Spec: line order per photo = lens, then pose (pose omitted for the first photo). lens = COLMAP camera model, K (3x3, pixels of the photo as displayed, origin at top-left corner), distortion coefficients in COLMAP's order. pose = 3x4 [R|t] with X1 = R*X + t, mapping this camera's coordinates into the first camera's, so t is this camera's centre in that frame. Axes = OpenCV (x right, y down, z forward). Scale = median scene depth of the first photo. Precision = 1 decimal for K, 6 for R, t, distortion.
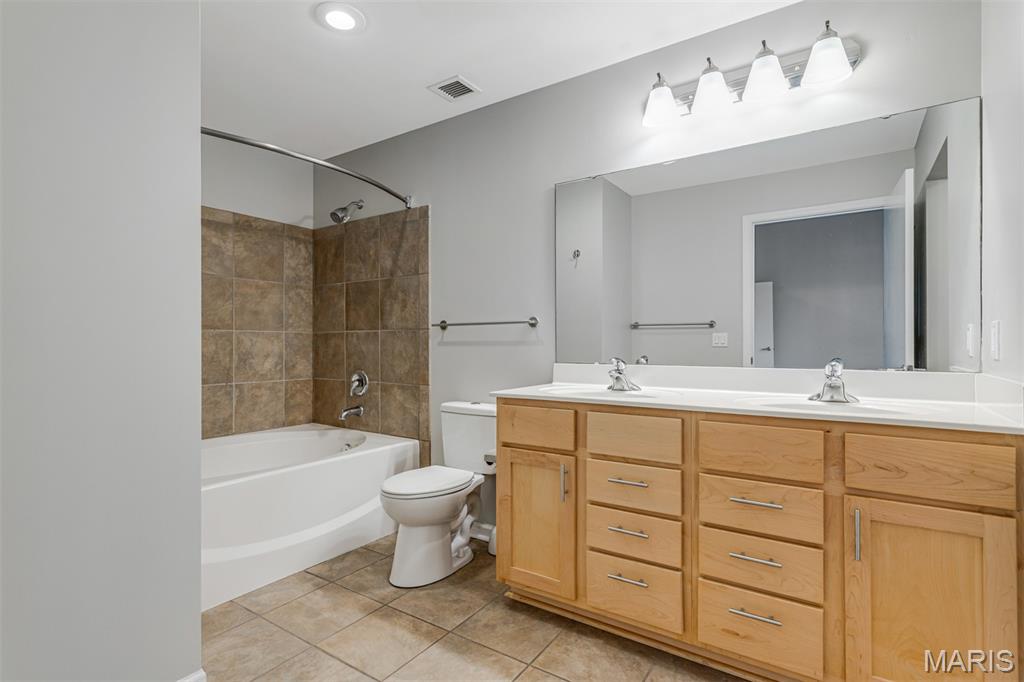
lens RADIAL K [[501.9, 0, 480.0], [0, 501.9, 343.8], [0, 0, 1]] dist [-0.005533, 0.007139]
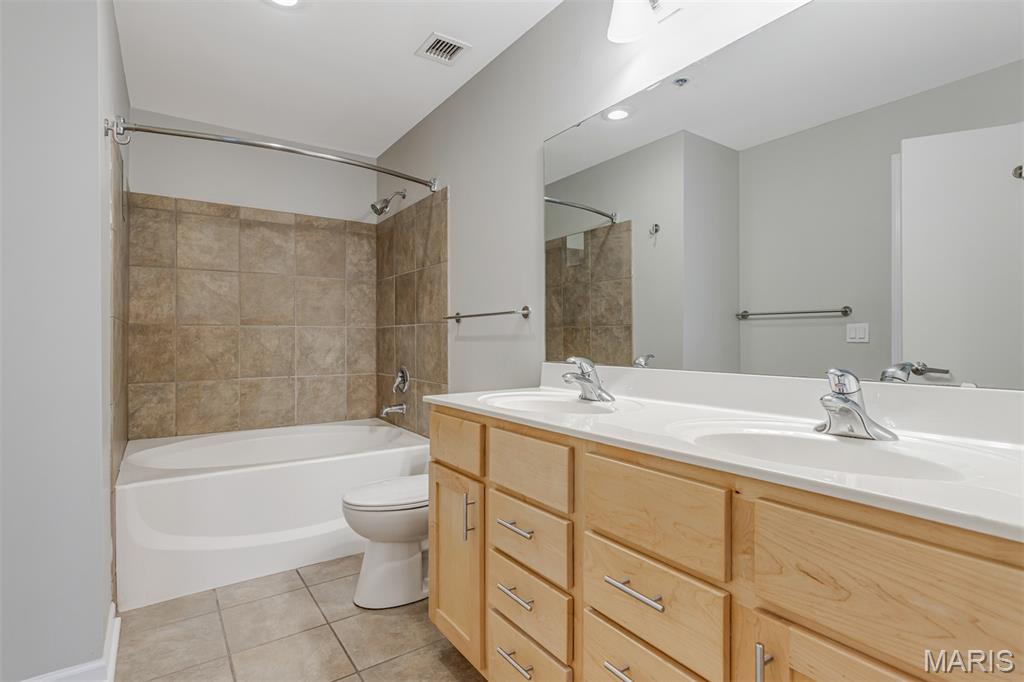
lens RADIAL K [[501.9, 0, 515.0], [0, 501.9, 340.2], [0, 0, 1]] dist [-0.005533, 0.007139]
pose [[0.937816, 0.000406, -0.347134, 0.318648], [0.000623, 0.999996, 0.002854, 0.000253], [0.347133, -0.002892, 0.937811, 0.184242]]
